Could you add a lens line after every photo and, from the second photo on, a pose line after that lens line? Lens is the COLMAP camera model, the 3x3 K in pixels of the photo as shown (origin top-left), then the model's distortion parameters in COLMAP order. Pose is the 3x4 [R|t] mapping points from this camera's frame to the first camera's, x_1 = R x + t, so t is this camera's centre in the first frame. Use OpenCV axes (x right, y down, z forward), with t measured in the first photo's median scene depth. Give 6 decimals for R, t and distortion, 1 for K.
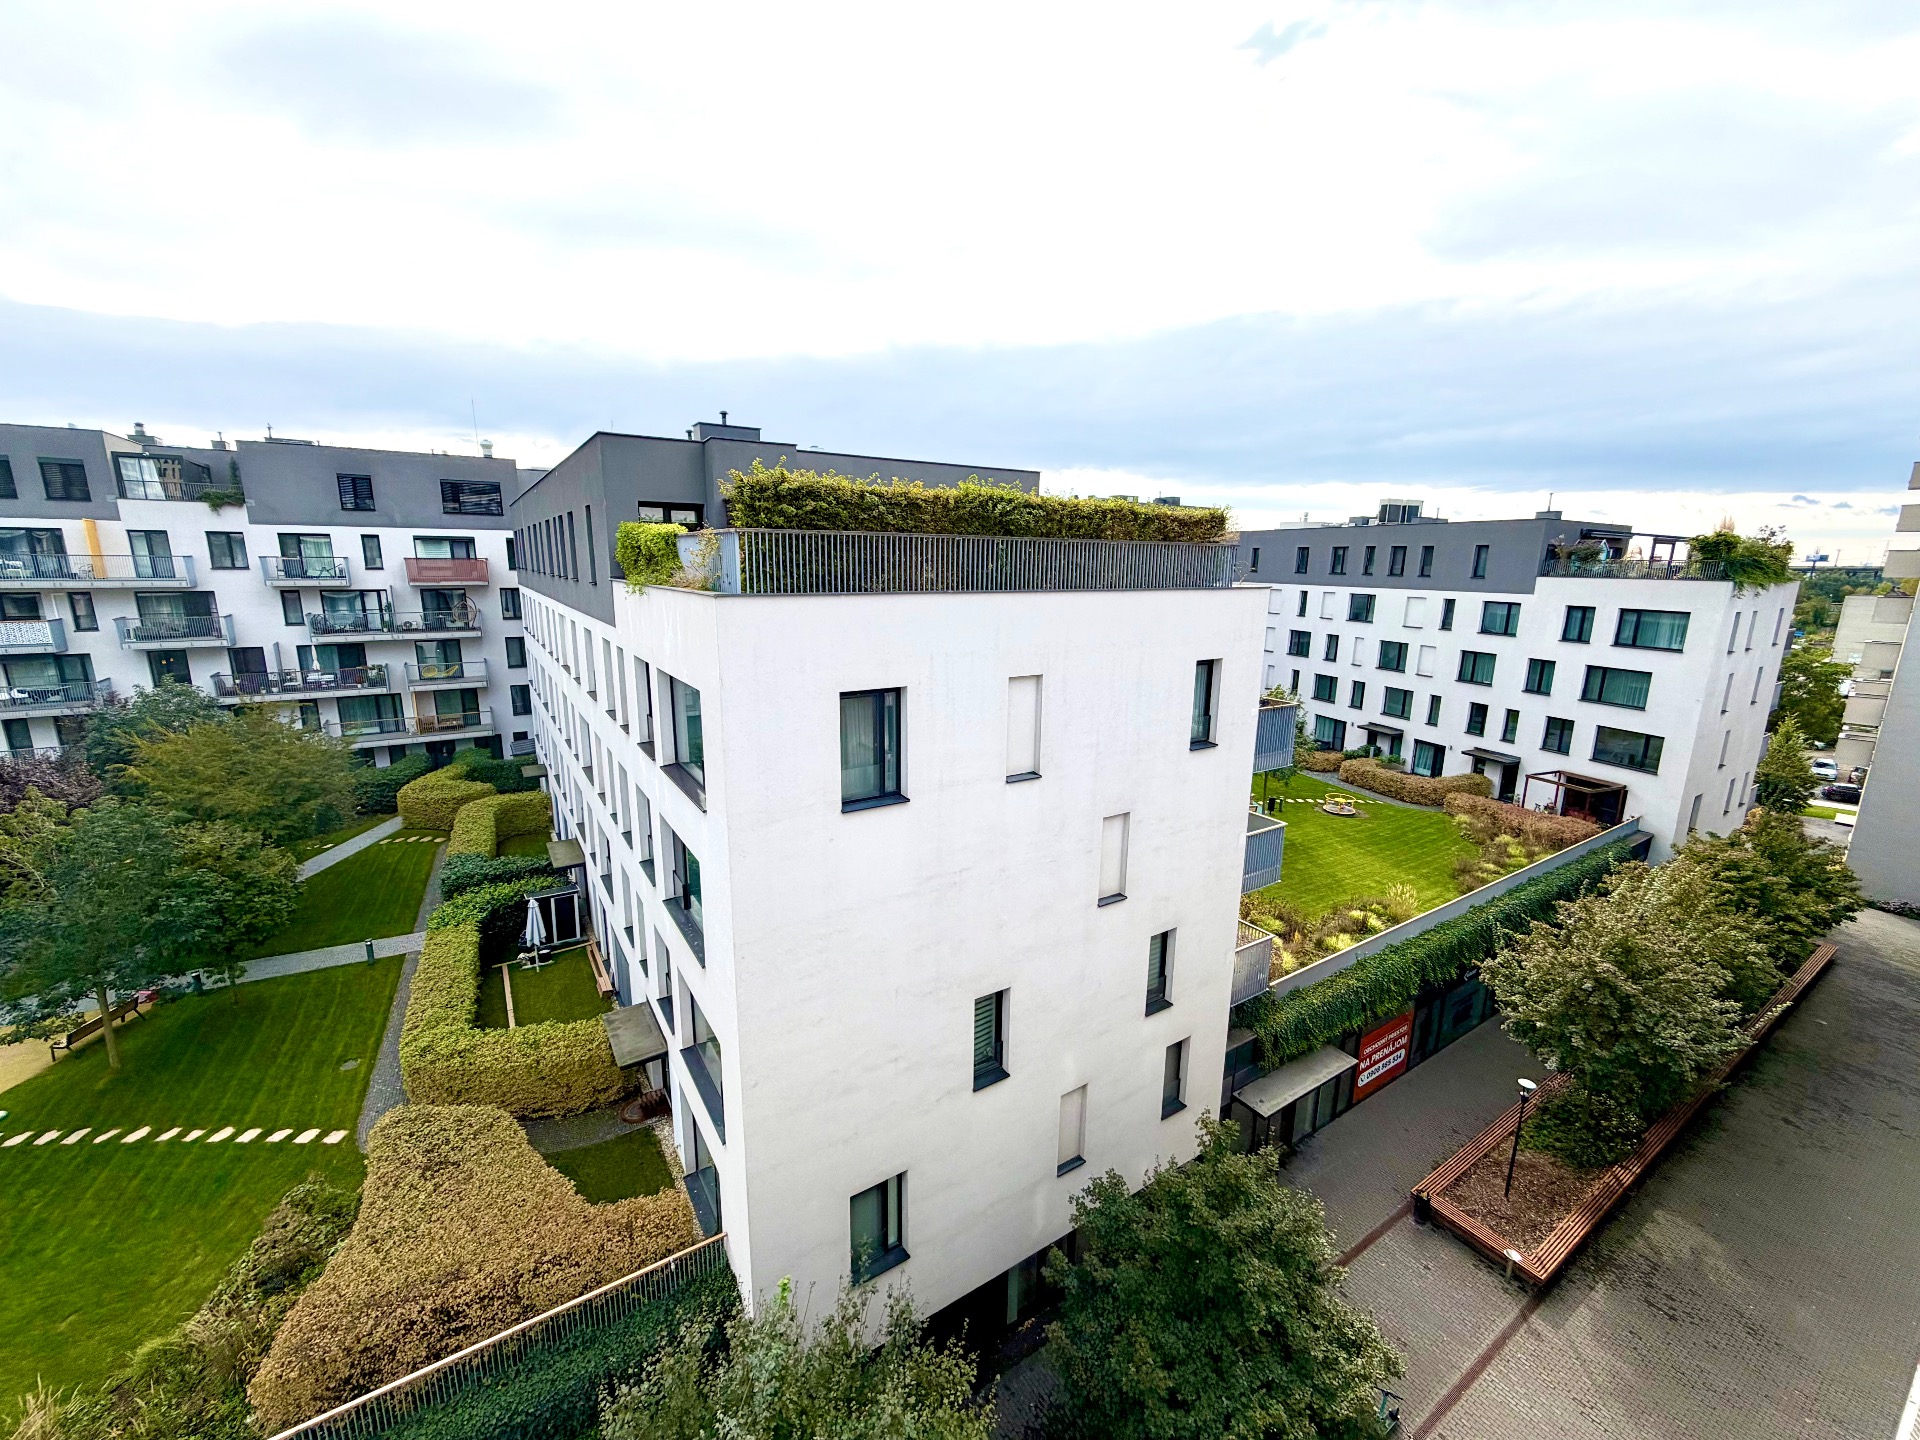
lens RADIAL K [[768.1, 0, 951.4], [0, 768.1, 721.5], [0, 0, 1]] dist [0.000500, -0.000060]
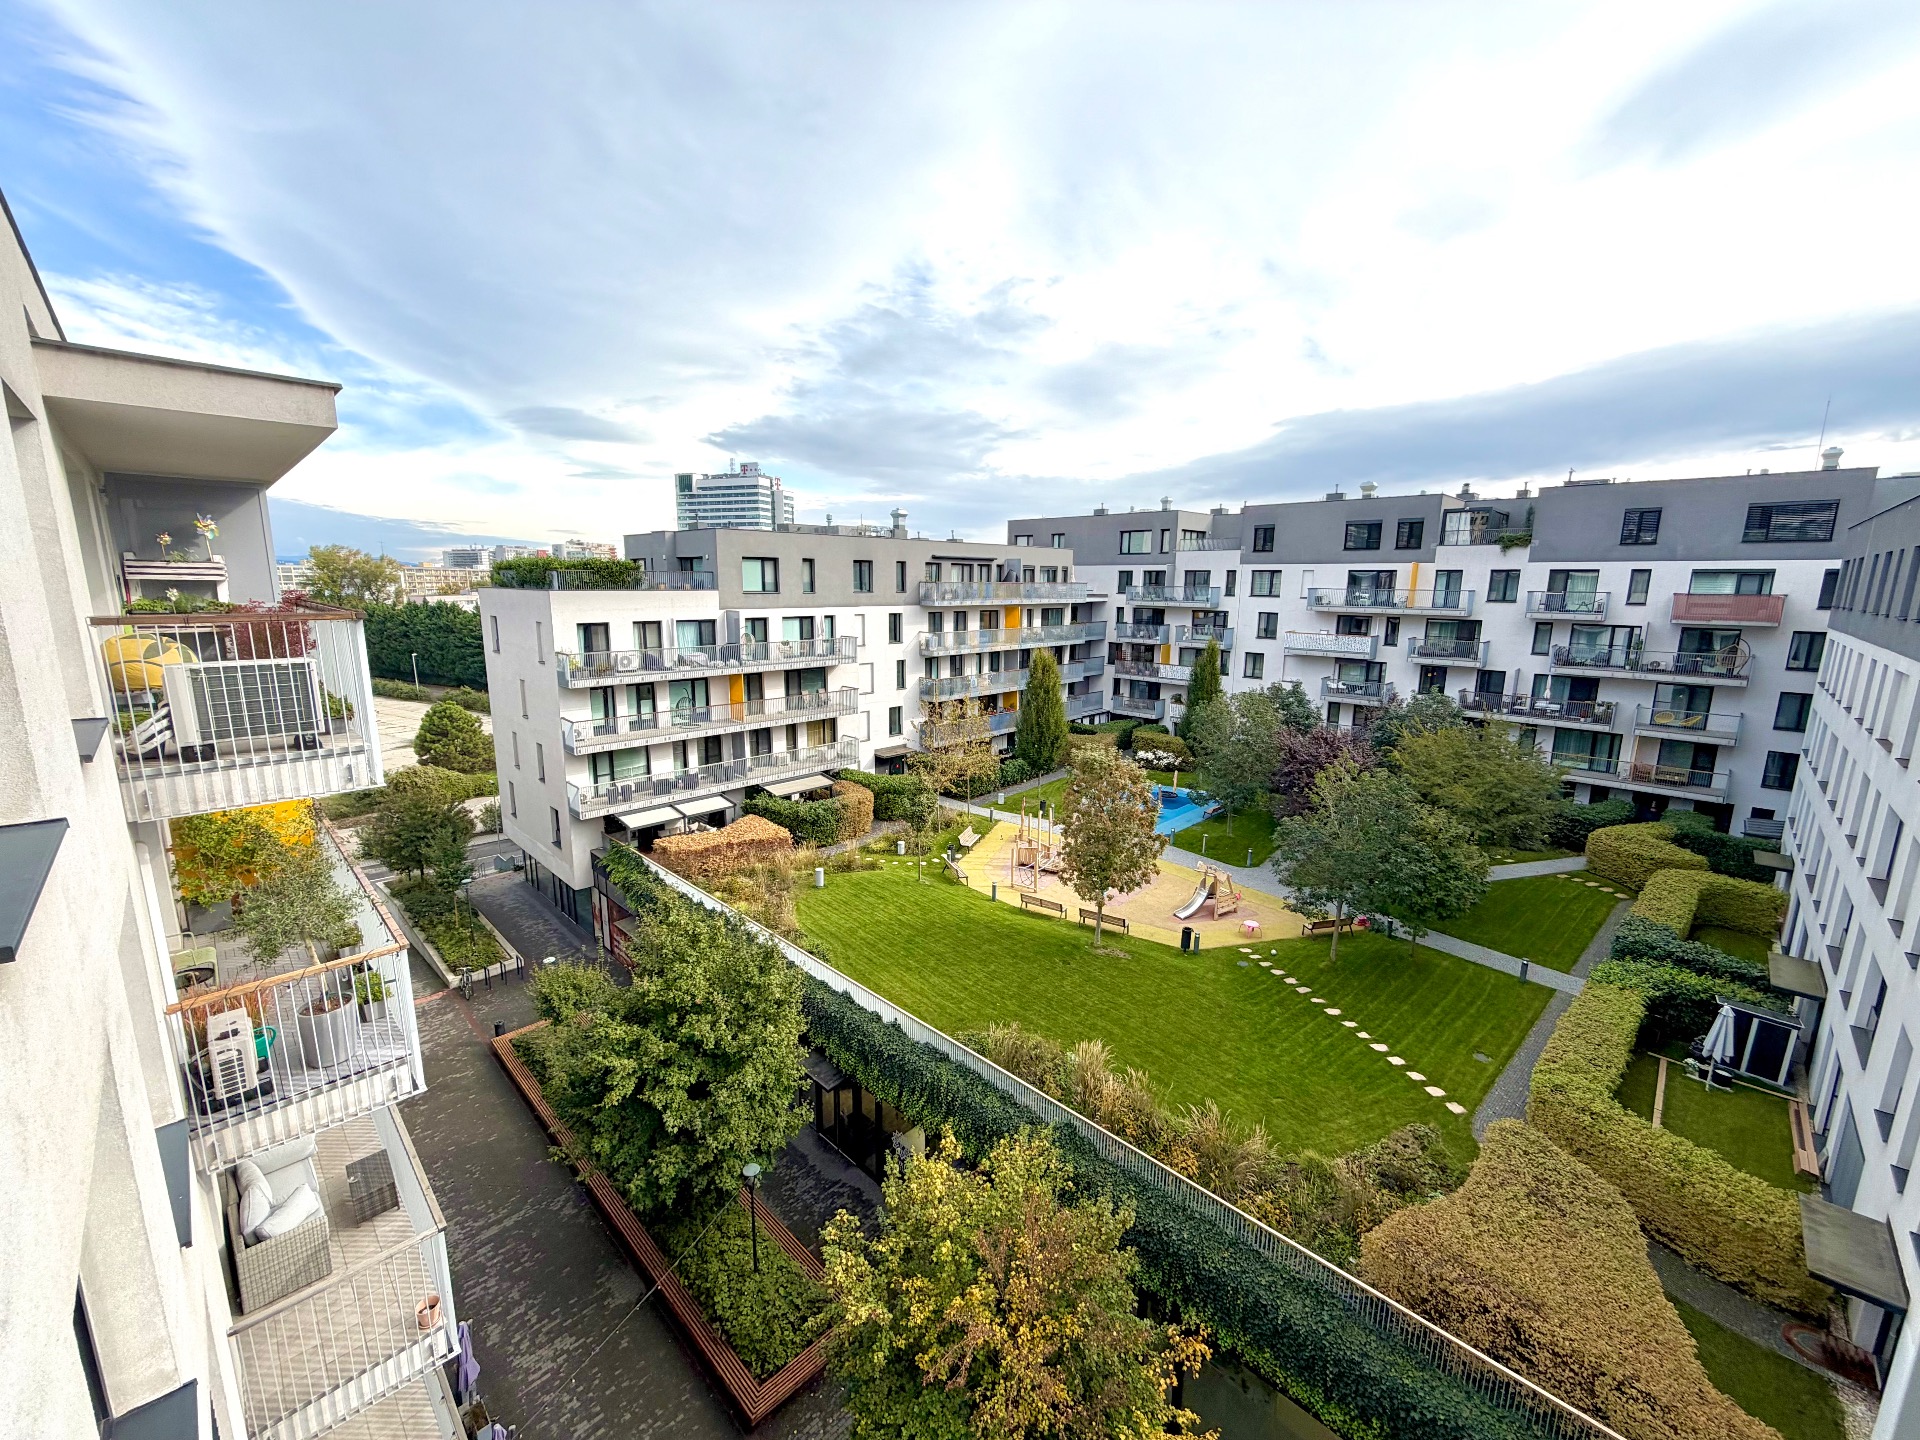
lens RADIAL K [[762.4, 0, 953.1], [0, 762.4, 721.5], [0, 0, 1]] dist [-0.000914, 0.000092]
pose [[0.219711, 0.169564, -0.960716, 0.005729], [-0.208329, 0.970218, 0.123598, 0.006911], [0.953062, 0.172989, 0.248492, -0.049390]]
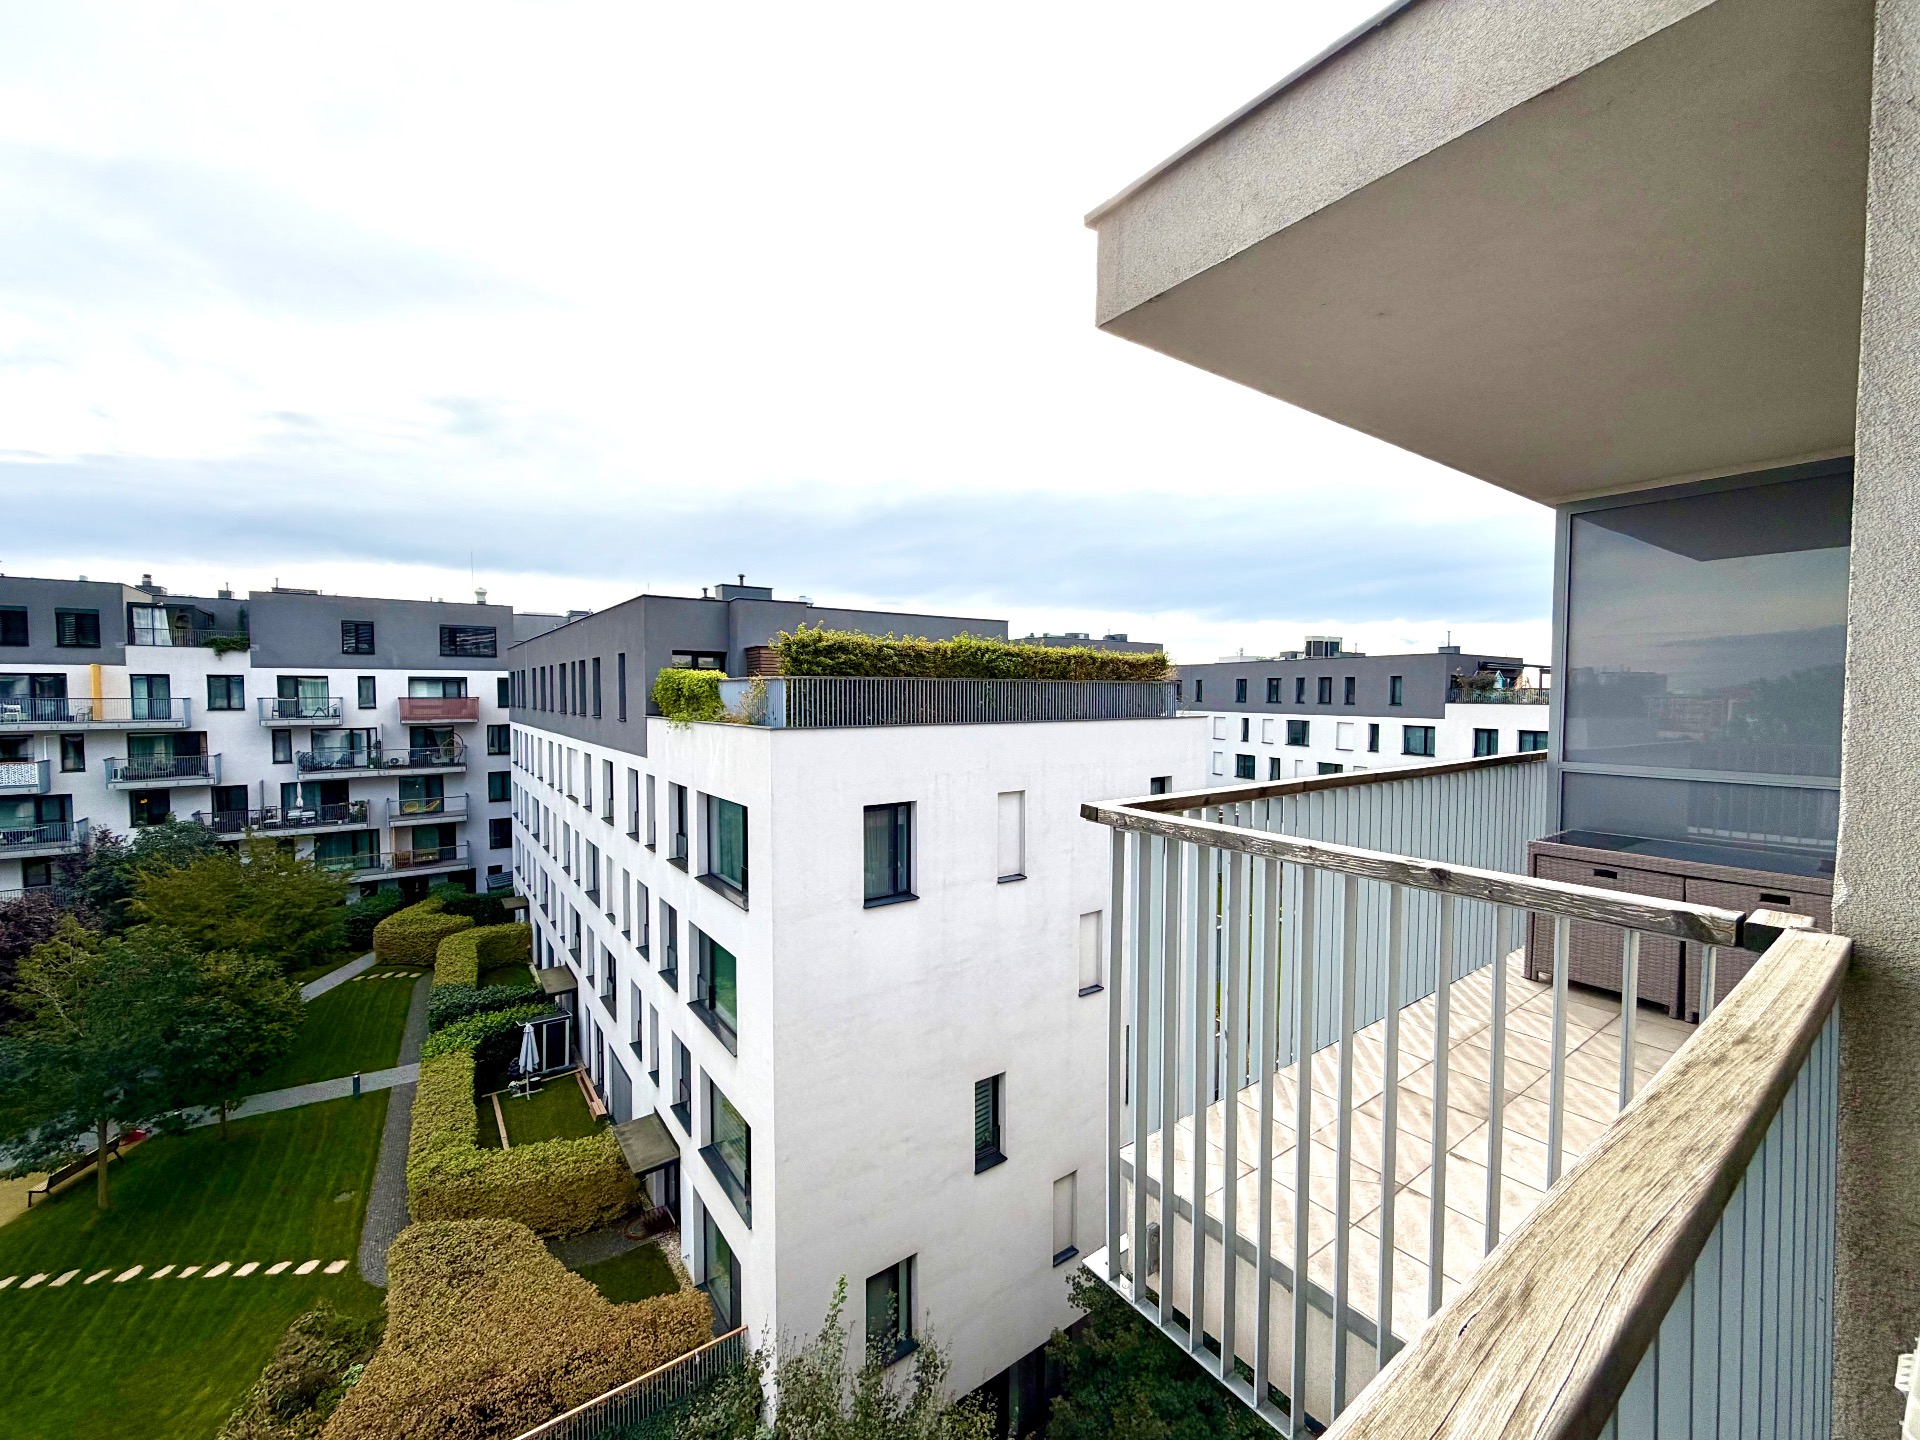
lens RADIAL K [[762.4, 0, 953.1], [0, 762.4, 721.5], [0, 0, 1]] dist [-0.000914, 0.000092]
pose [[0.998425, -0.012306, 0.054744, -0.030189], [0.021329, 0.985655, -0.167422, 0.015583], [-0.051899, 0.168326, 0.984364, -0.097569]]
